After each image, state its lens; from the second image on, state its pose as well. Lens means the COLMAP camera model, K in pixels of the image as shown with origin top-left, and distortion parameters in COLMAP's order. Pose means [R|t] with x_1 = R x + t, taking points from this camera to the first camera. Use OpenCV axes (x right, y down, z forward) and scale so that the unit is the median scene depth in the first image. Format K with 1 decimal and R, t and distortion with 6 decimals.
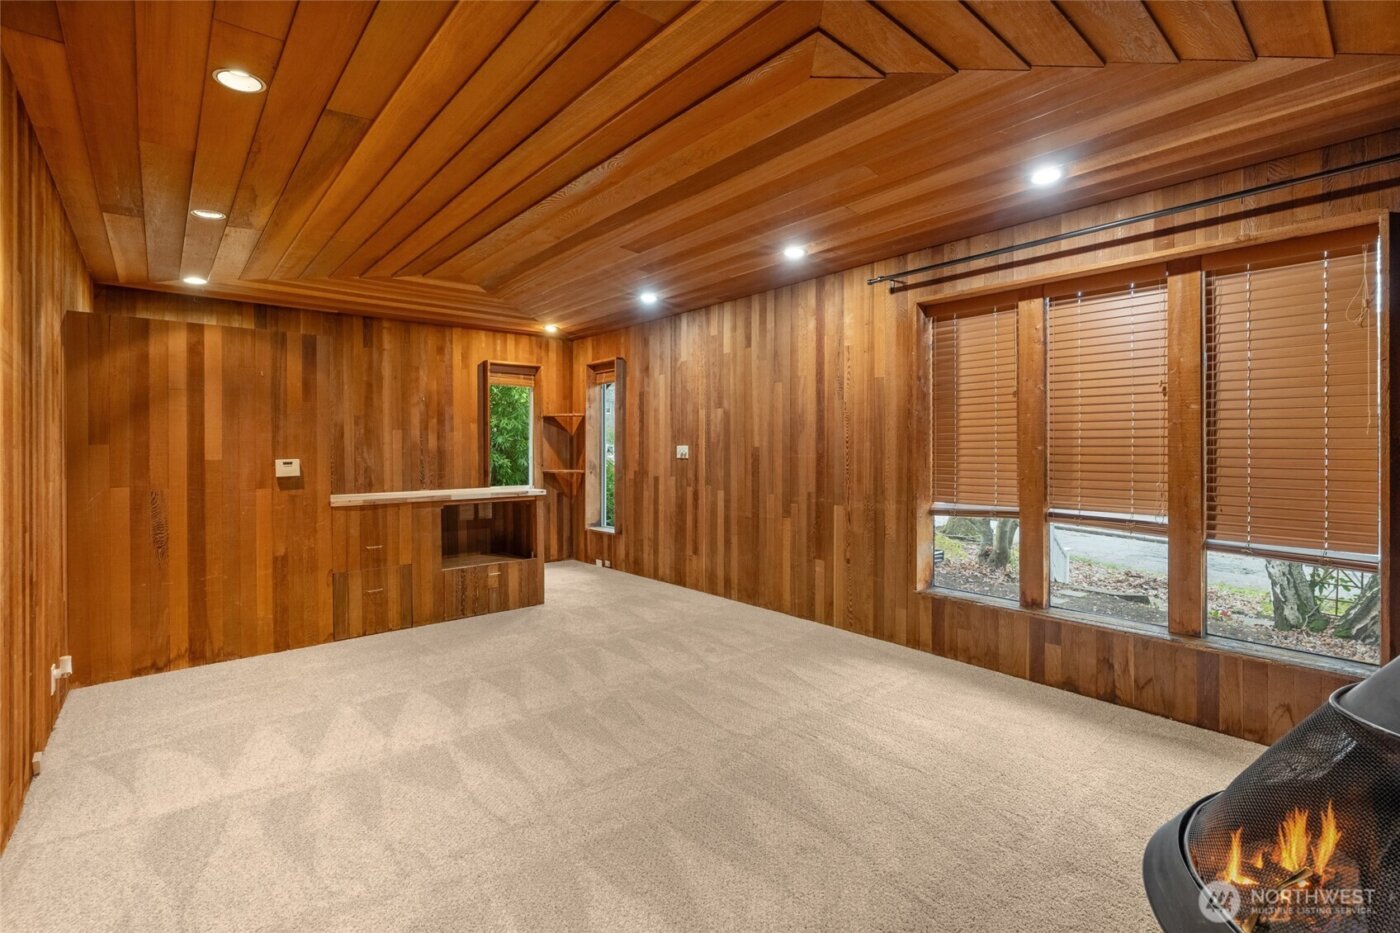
lens RADIAL K [[623.1, 0, 699.6], [0, 623.1, 453.0], [0, 0, 1]] dist [-0.007677, 0.001533]
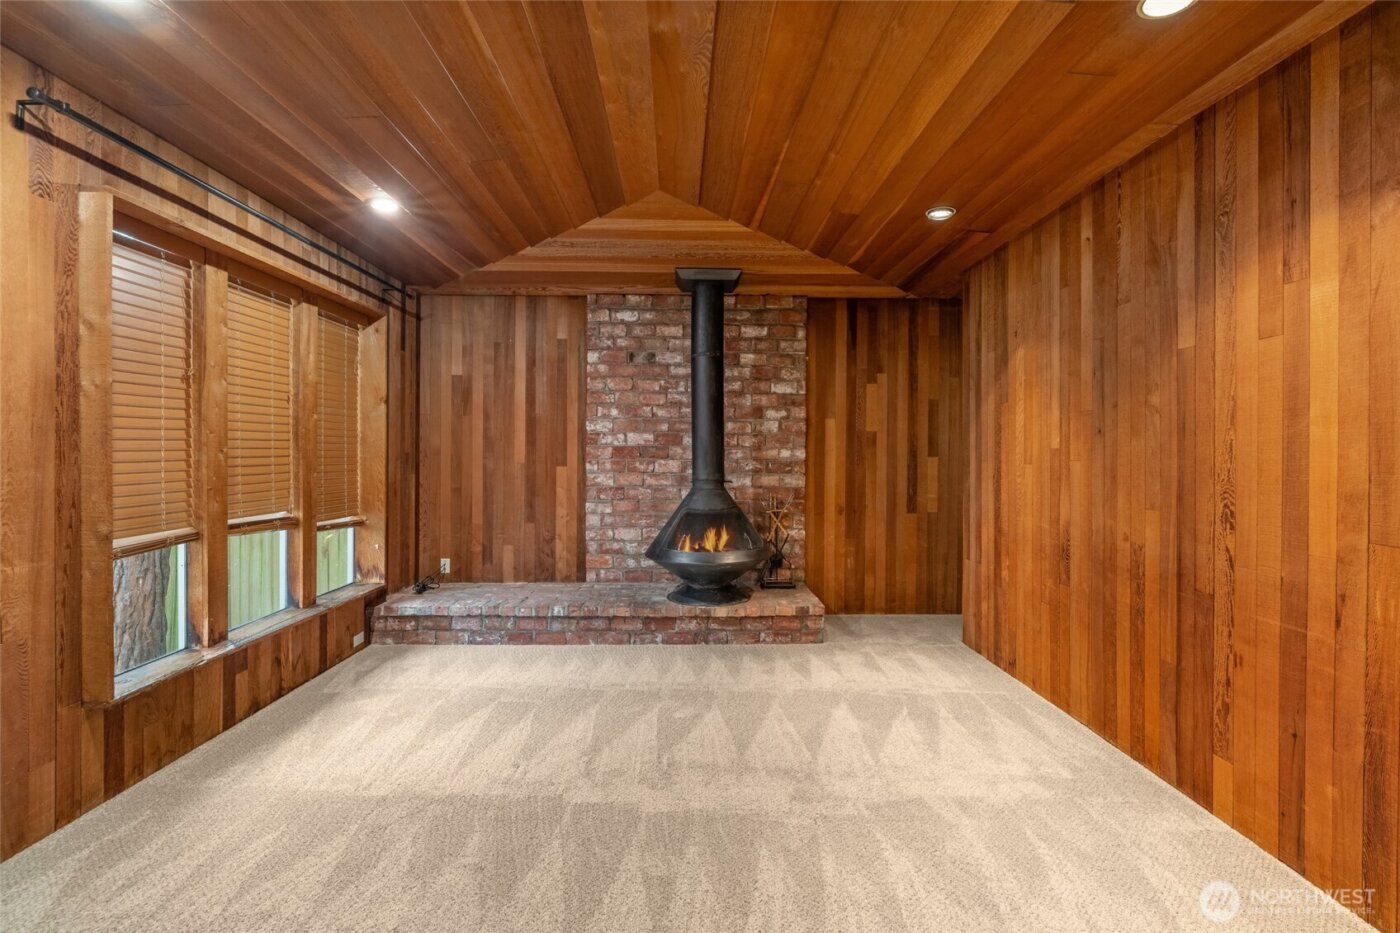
lens RADIAL K [[623.1, 0, 702.7], [0, 623.1, 454.0], [0, 0, 1]] dist [-0.007677, 0.001533]
pose [[-0.770876, -0.006526, 0.636952, -0.467221], [-0.000322, 0.999951, 0.009856, -0.010499], [-0.636985, 0.007392, -0.770841, 1.186876]]
